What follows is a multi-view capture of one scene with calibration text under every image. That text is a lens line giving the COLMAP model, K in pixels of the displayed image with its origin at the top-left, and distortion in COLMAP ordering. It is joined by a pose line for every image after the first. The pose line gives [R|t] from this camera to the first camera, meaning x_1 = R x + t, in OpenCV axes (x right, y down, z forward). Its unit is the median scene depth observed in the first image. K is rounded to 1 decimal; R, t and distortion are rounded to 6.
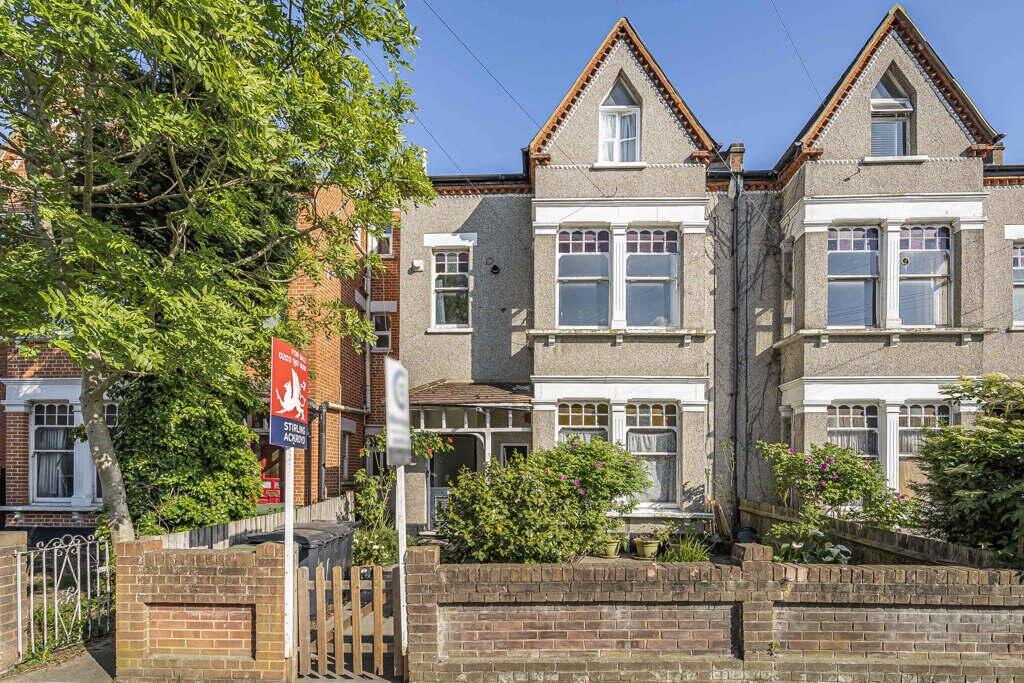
lens RADIAL K [[479.9, 0, 511.8], [0, 479.9, 379.8], [0, 0, 1]] dist [-0.000756, -0.001072]
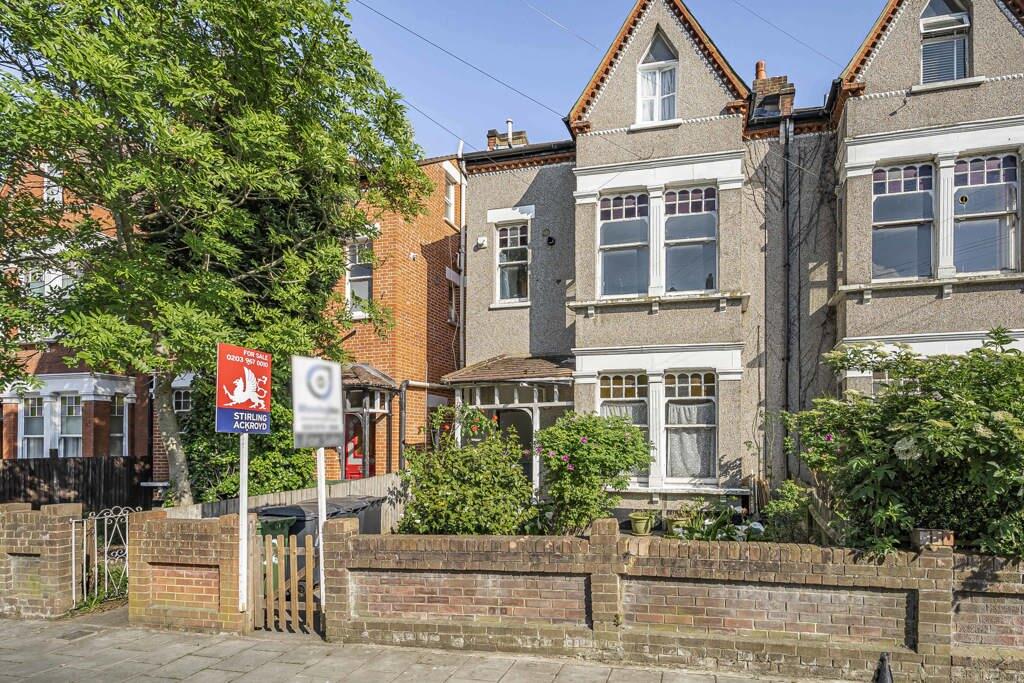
lens RADIAL K [[494.3, 0, 512.0], [0, 494.3, 341.5], [0, 0, 1]] dist [0.000447, -0.000459]
pose [[0.981839, -0.053450, -0.182030, 0.147817], [0.050120, 0.998482, -0.022847, -0.008559], [0.182975, 0.013308, 0.983027, -0.029476]]
